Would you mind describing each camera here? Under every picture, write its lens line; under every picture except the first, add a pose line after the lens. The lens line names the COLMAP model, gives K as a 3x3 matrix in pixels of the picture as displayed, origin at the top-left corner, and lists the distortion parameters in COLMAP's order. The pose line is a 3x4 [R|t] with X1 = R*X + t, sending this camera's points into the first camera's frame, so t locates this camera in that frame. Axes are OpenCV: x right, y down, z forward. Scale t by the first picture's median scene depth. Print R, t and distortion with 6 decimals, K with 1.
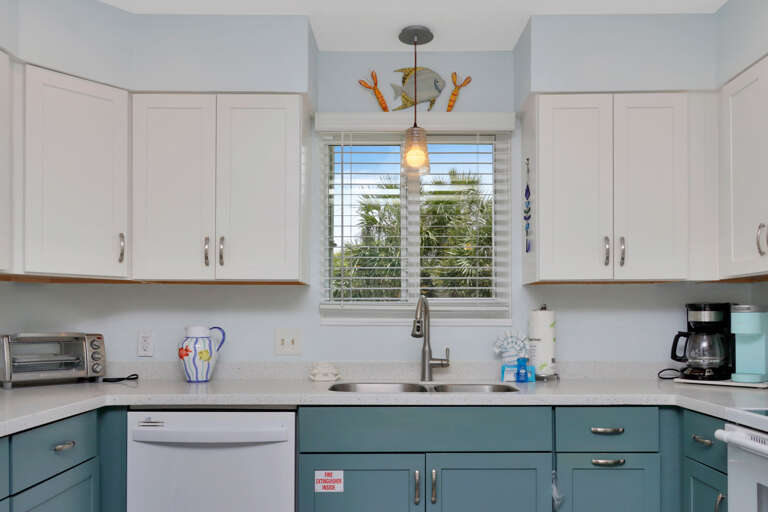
lens RADIAL K [[636.5, 0, 385.0], [0, 636.5, 325.8], [0, 0, 1]] dist [0.001853, -0.000424]
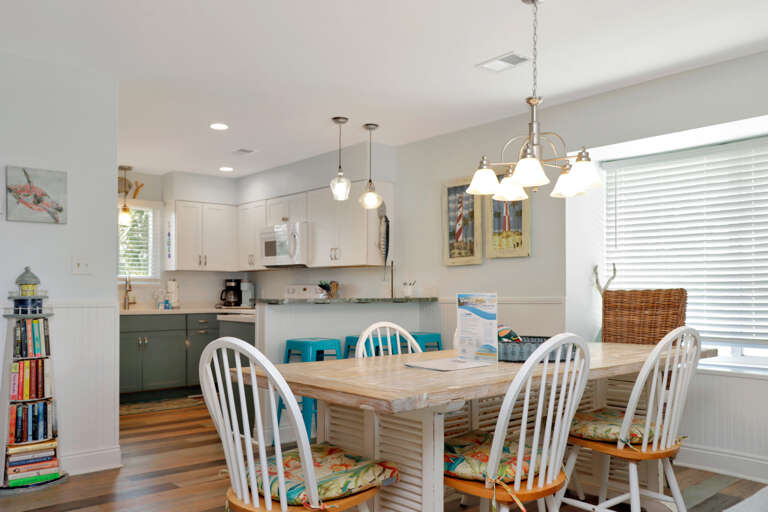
lens RADIAL K [[637.2, 0, 387.2], [0, 637.2, 285.7], [0, 0, 1]] dist [0.013116, 0.002538]
pose [[0.747250, 0.008990, 0.664482, -0.825787], [-0.001033, 0.999923, -0.012366, 0.024922], [-0.664542, 0.008554, 0.747202, -1.501967]]
